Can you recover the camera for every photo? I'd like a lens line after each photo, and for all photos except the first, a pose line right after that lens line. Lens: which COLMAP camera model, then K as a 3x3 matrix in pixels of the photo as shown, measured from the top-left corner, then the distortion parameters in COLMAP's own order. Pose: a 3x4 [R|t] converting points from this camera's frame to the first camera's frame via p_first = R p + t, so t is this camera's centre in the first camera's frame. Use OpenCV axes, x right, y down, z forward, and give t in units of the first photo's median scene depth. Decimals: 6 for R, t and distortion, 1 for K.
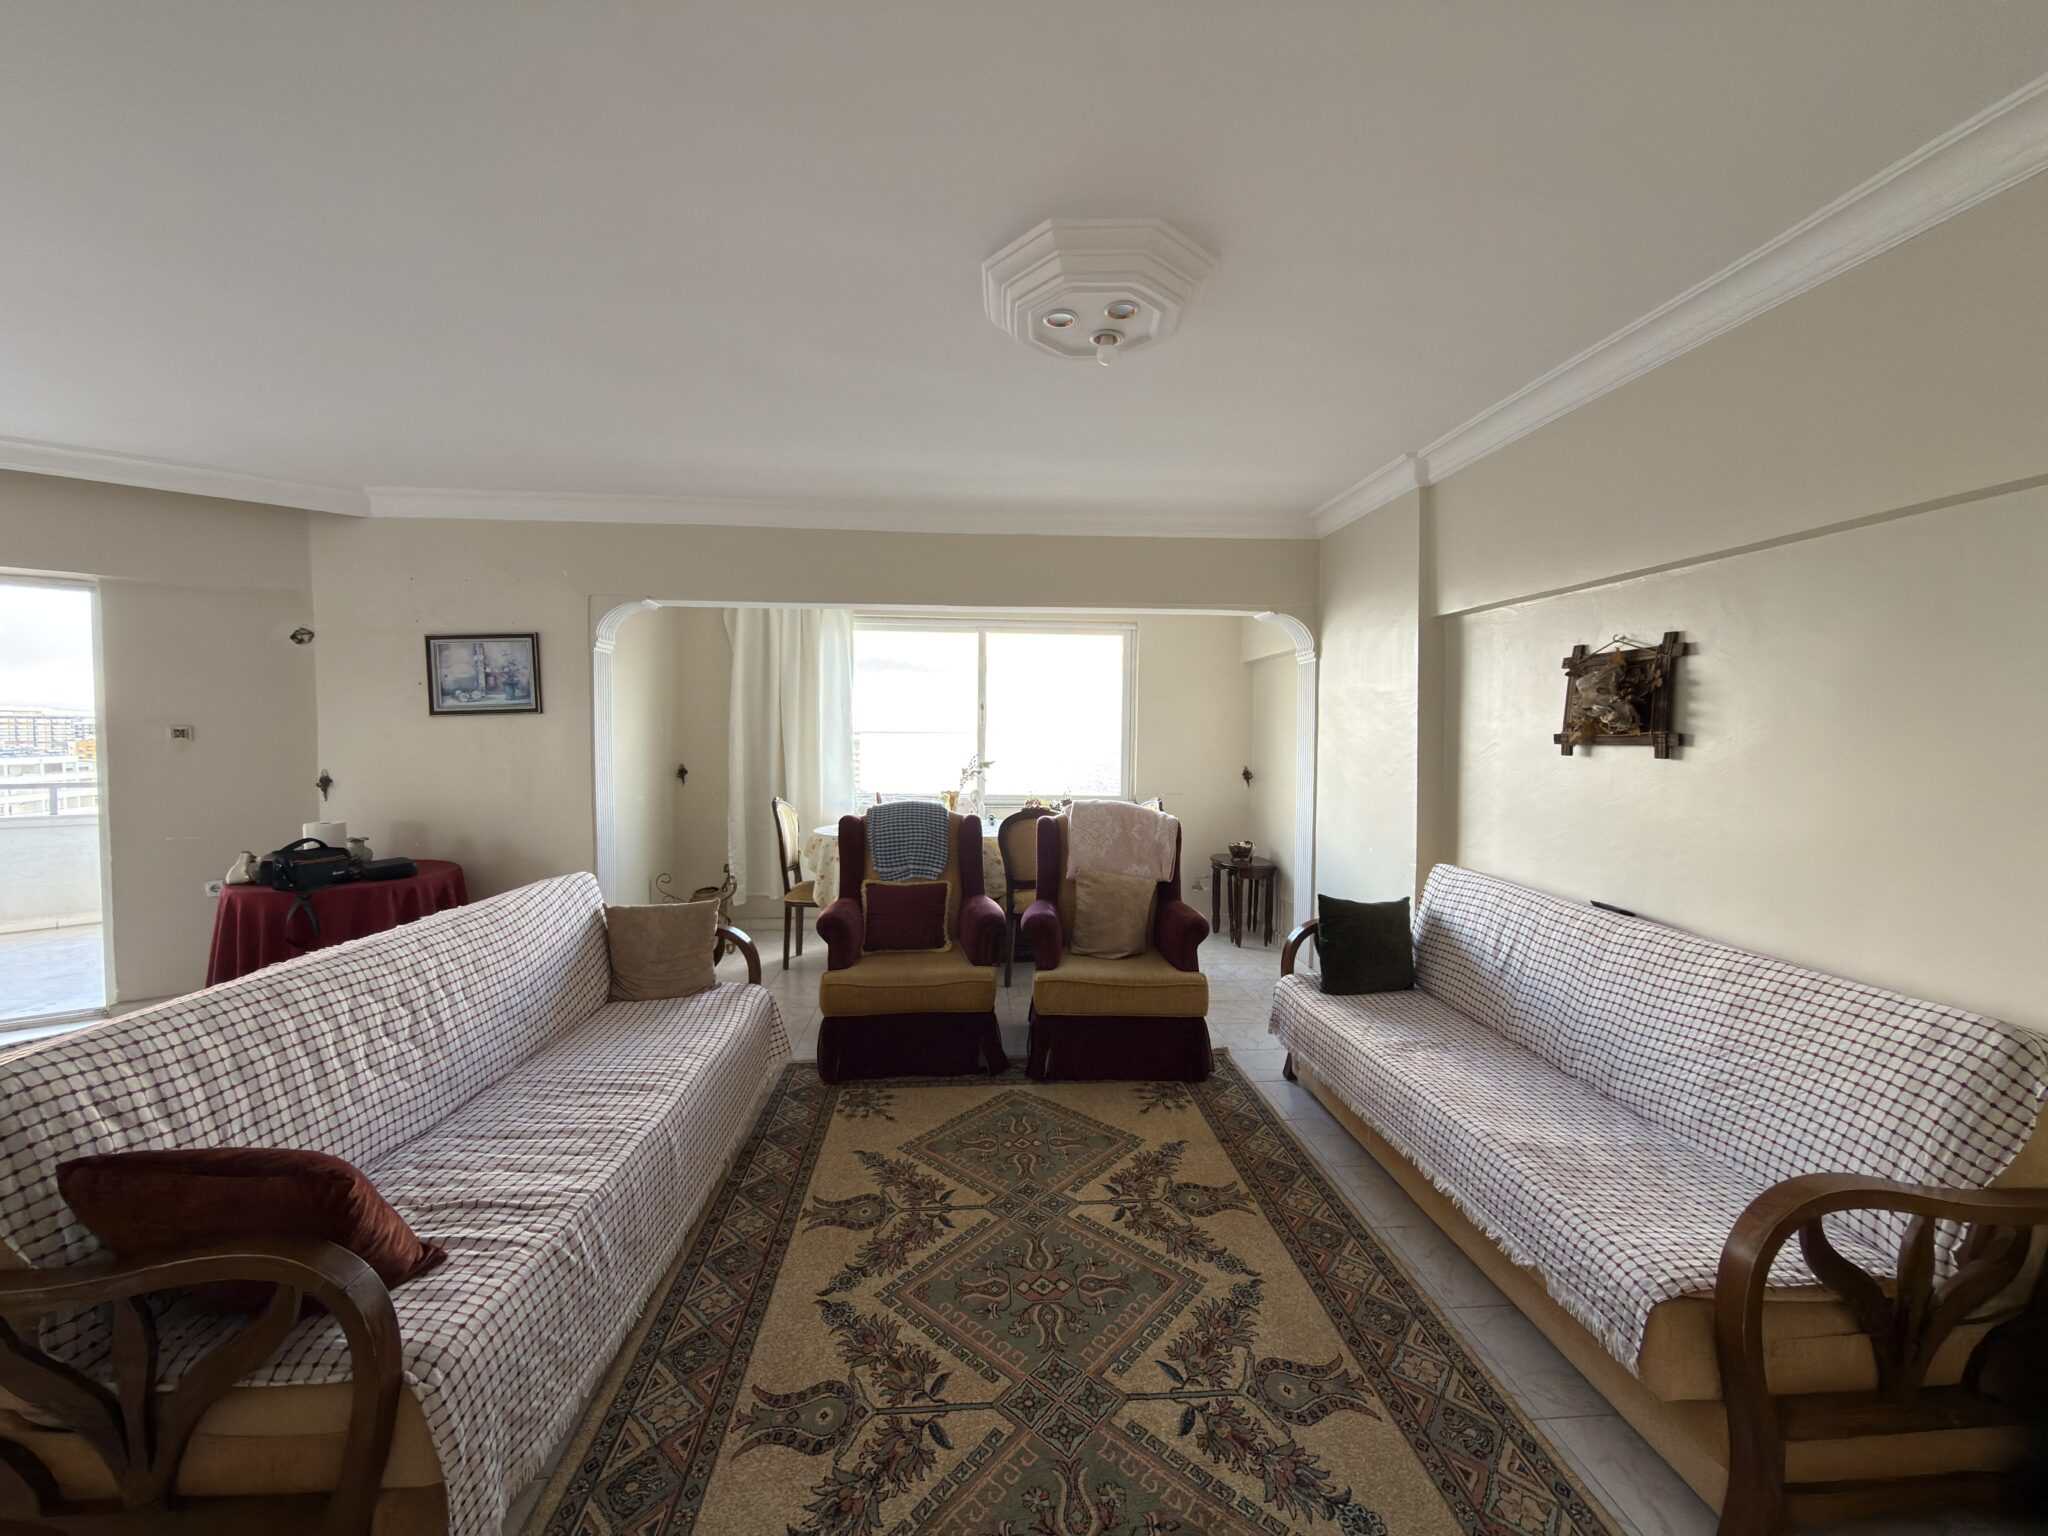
lens RADIAL K [[810.1, 0, 1024.0], [0, 810.1, 768.0], [0, 0, 1]] dist [0.000385, 0.000002]
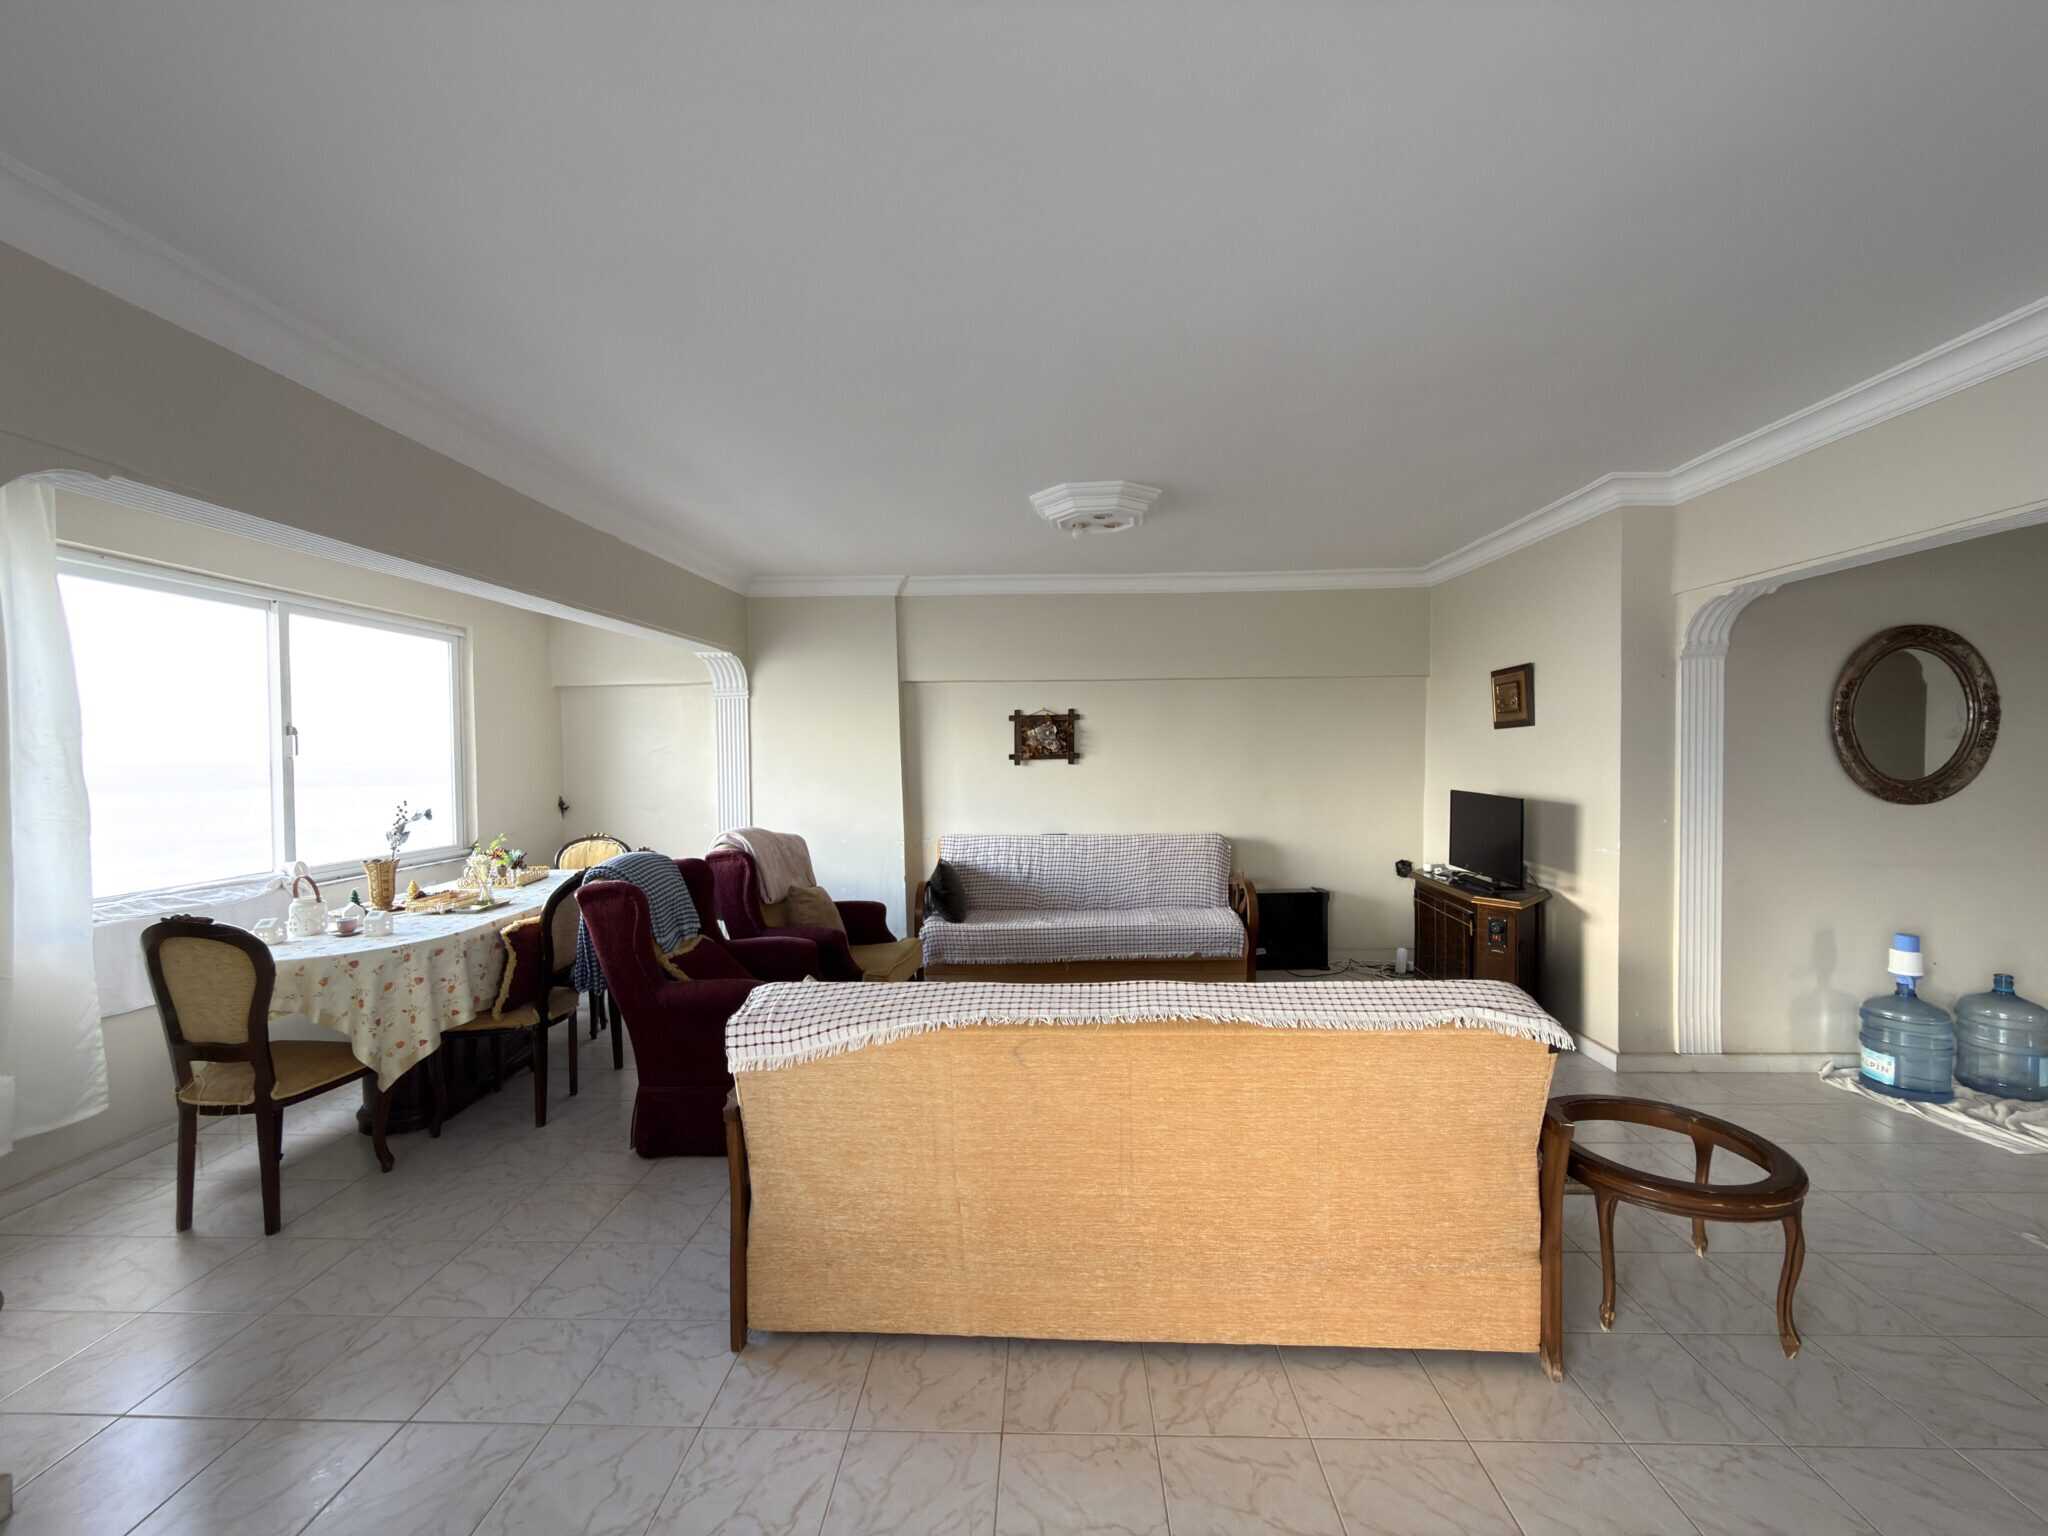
lens RADIAL K [[810.1, 0, 1024.0], [0, 810.1, 768.0], [0, 0, 1]] dist [0.000385, 0.000002]
pose [[0.110251, -0.037007, 0.993215, -1.276683], [0.059589, 0.997755, 0.030561, -0.067602], [-0.992116, 0.055815, 0.112208, 0.757606]]
